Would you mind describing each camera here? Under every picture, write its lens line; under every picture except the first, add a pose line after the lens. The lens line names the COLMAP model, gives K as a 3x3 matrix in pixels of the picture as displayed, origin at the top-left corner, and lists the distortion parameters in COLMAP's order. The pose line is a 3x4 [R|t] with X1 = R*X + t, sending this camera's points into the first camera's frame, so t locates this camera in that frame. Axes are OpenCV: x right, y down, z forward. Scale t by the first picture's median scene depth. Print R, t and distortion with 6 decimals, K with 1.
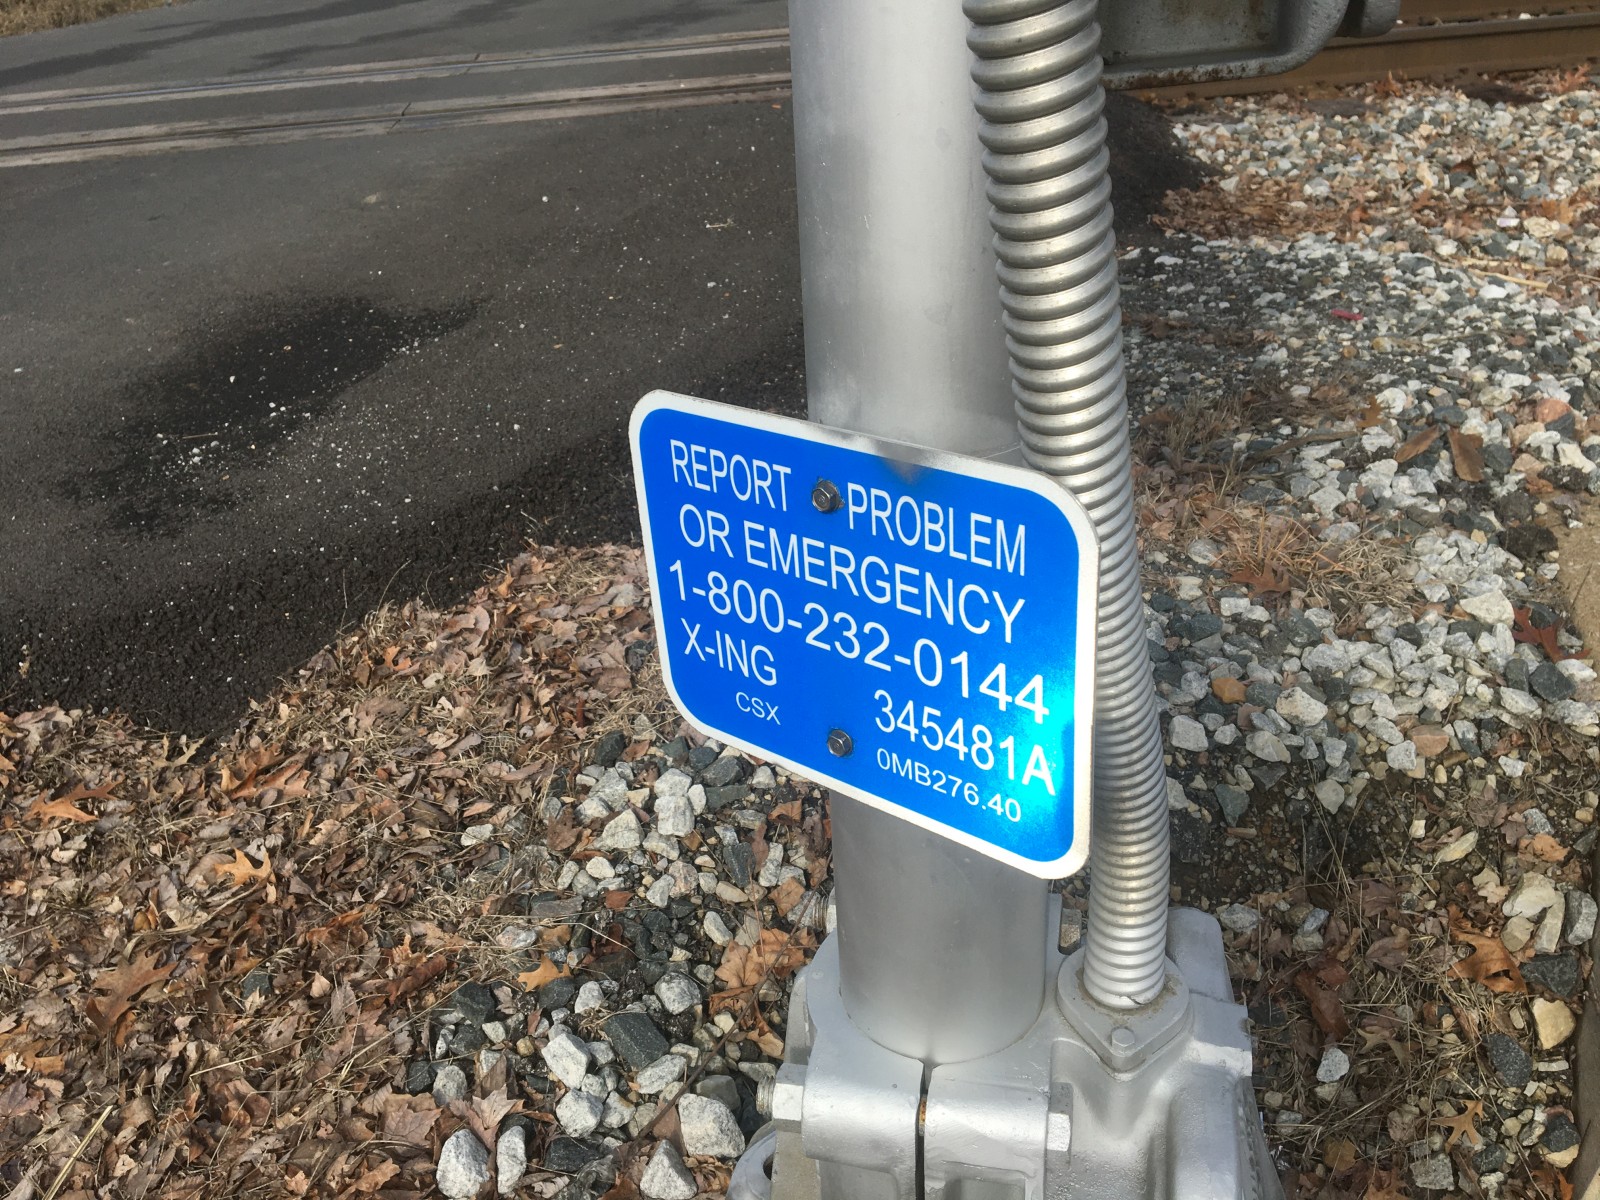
lens RADIAL K [[1366.5, 0, 750.4], [0, 1366.5, 611.4], [0, 0, 1]] dist [0.058300, -0.082585]
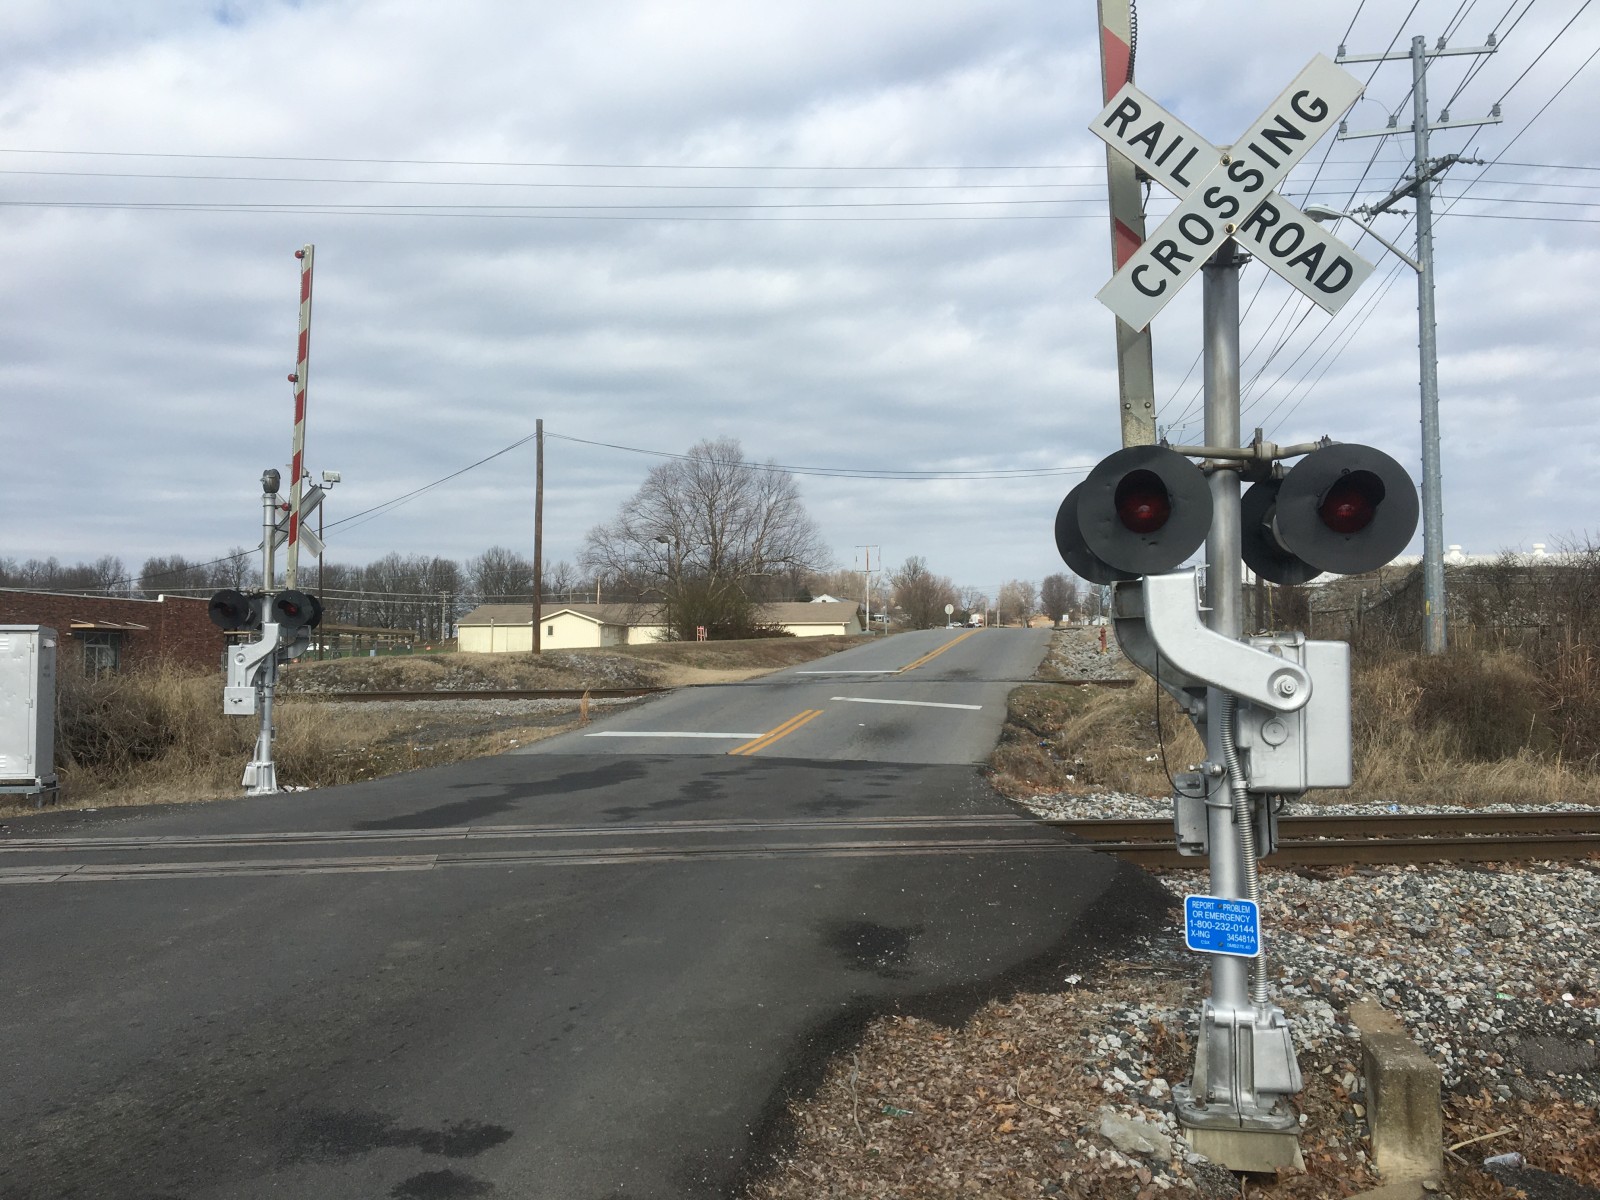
lens RADIAL K [[1366.5, 0, 750.4], [0, 1366.5, 611.4], [0, 0, 1]] dist [0.058300, -0.082585]
pose [[0.995384, 0.072072, 0.063377, -3.087505], [-0.030039, 0.861131, -0.507495, 2.421917], [-0.091152, 0.503248, 0.859321, -6.071528]]
